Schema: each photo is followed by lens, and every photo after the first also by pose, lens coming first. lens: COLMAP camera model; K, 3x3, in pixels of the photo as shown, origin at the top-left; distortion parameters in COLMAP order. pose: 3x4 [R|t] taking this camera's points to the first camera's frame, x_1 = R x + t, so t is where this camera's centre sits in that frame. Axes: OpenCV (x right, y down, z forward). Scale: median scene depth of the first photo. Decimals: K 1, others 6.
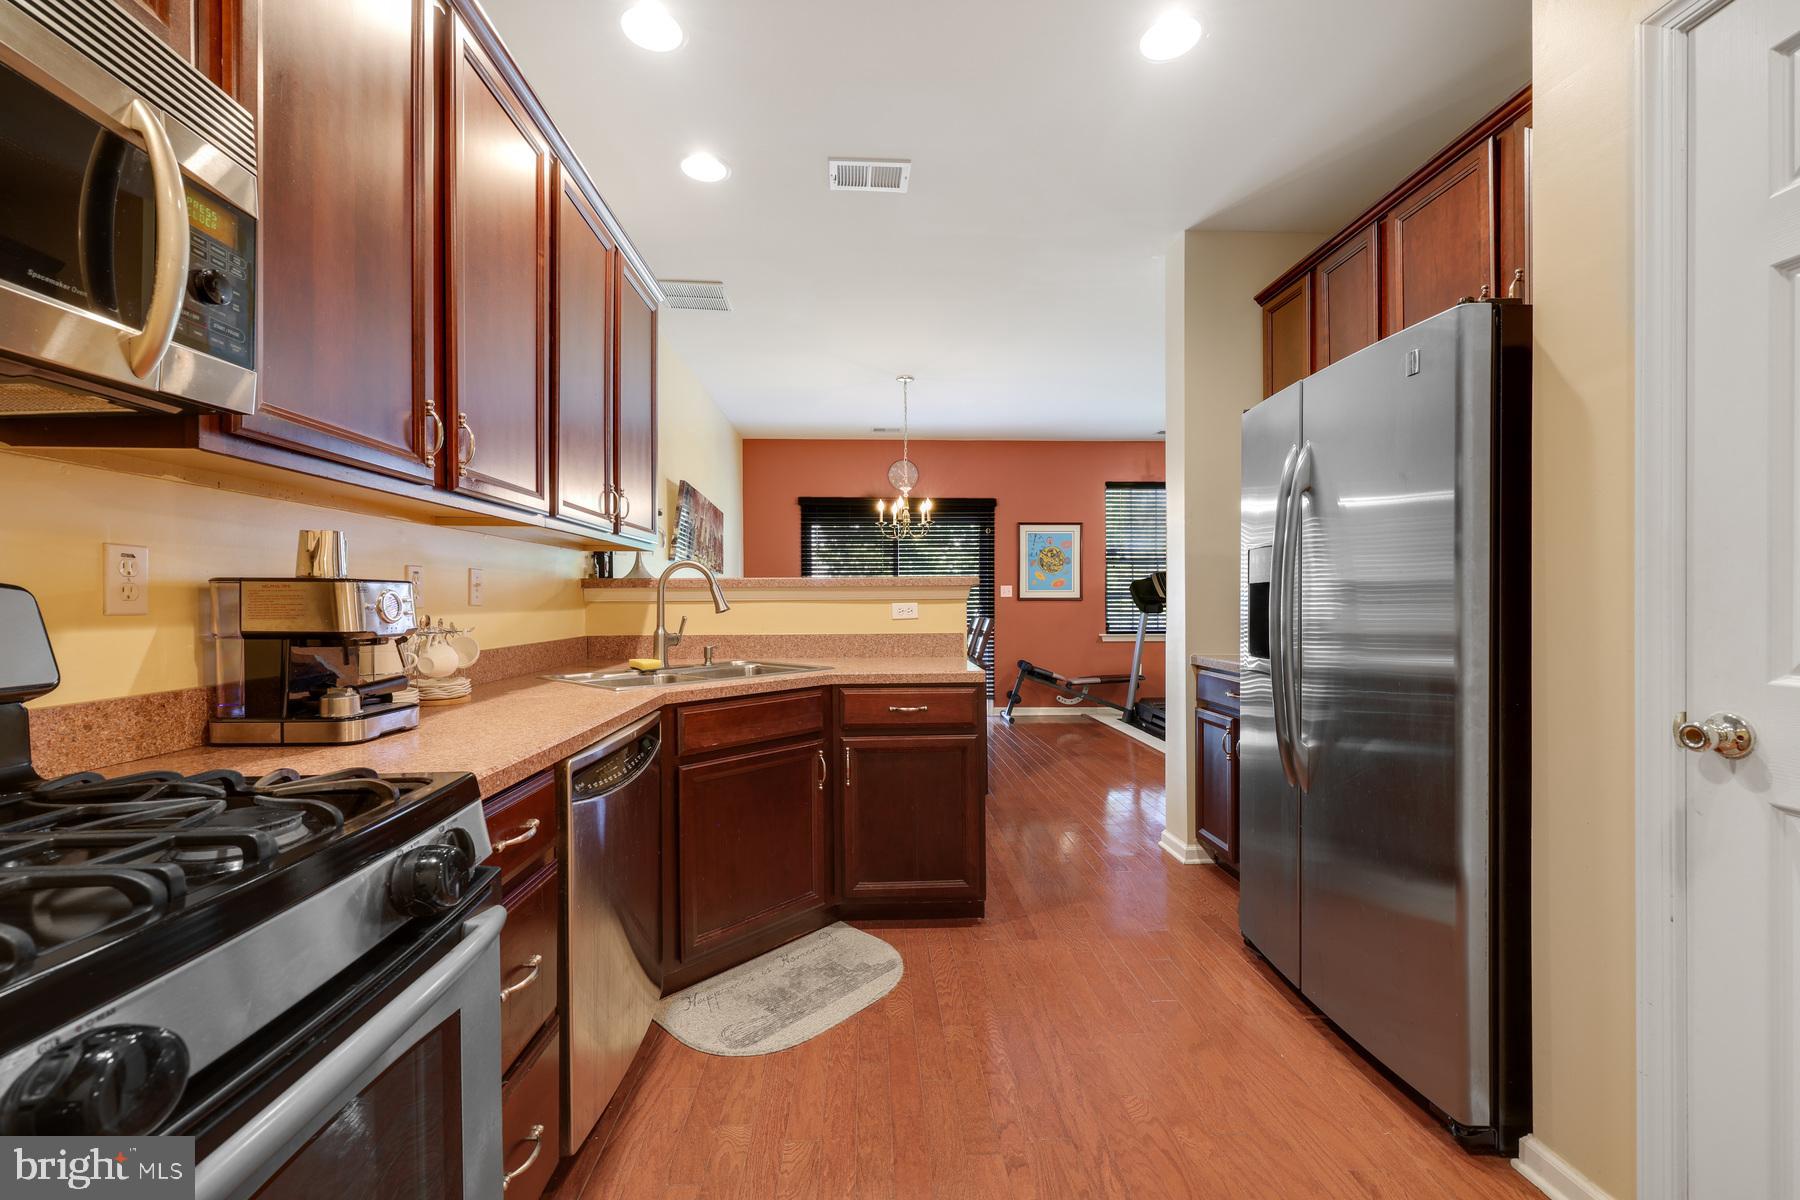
lens RADIAL K [[733.9, 0, 899.8], [0, 733.9, 607.3], [0, 0, 1]] dist [-0.000222, 0.000246]
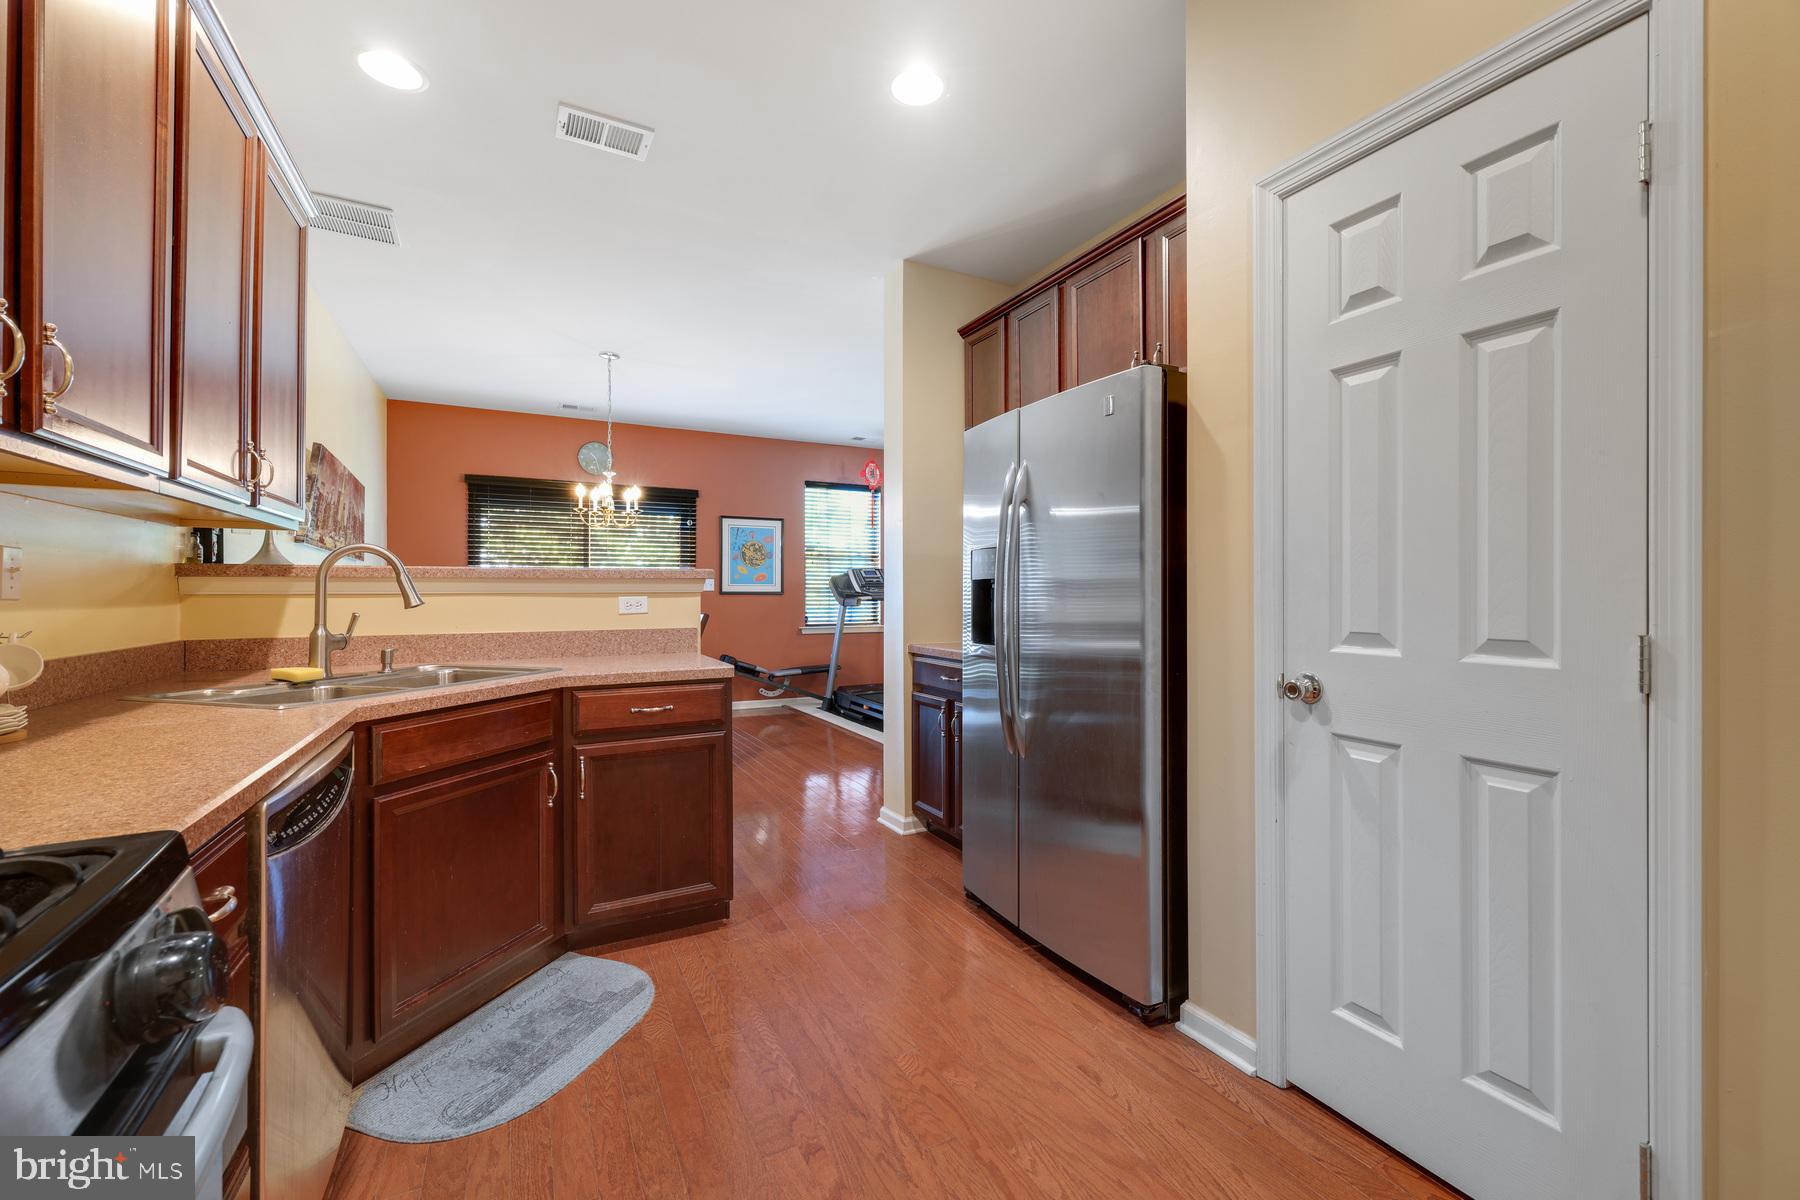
lens RADIAL K [[728.7, 0, 903.8], [0, 728.7, 592.6], [0, 0, 1]] dist [0.000628, 0.000109]
pose [[0.903246, 0.003218, 0.429112, -0.099015], [0.001840, 0.999934, -0.011371, 0.000297], [-0.429120, 0.011060, 0.903180, 0.017871]]
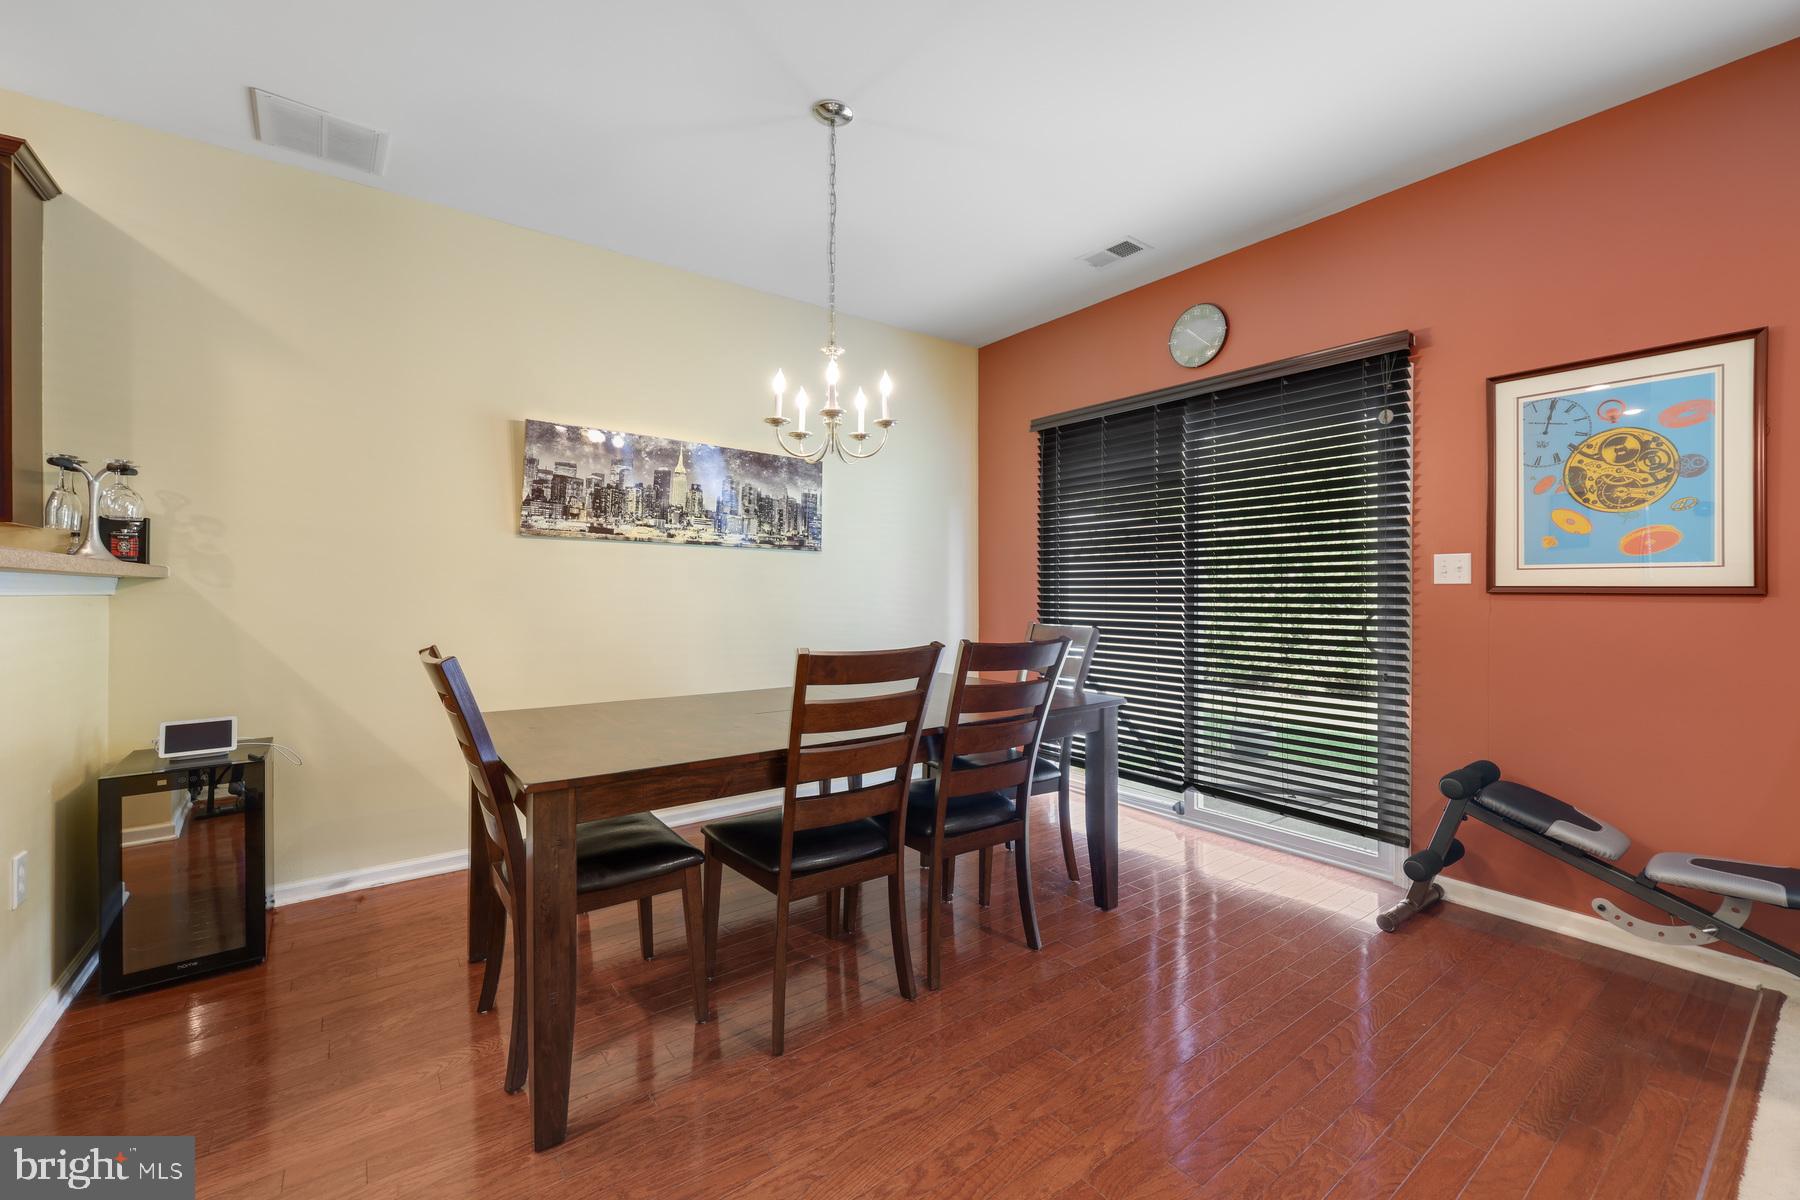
lens RADIAL K [[728.7, 0, 903.8], [0, 728.7, 592.6], [0, 0, 1]] dist [0.000628, 0.000109]
pose [[0.563066, 0.006911, -0.826383, 0.799020], [-0.010063, 0.999948, 0.001506, -0.020024], [0.826351, 0.007468, 0.563106, 1.505035]]
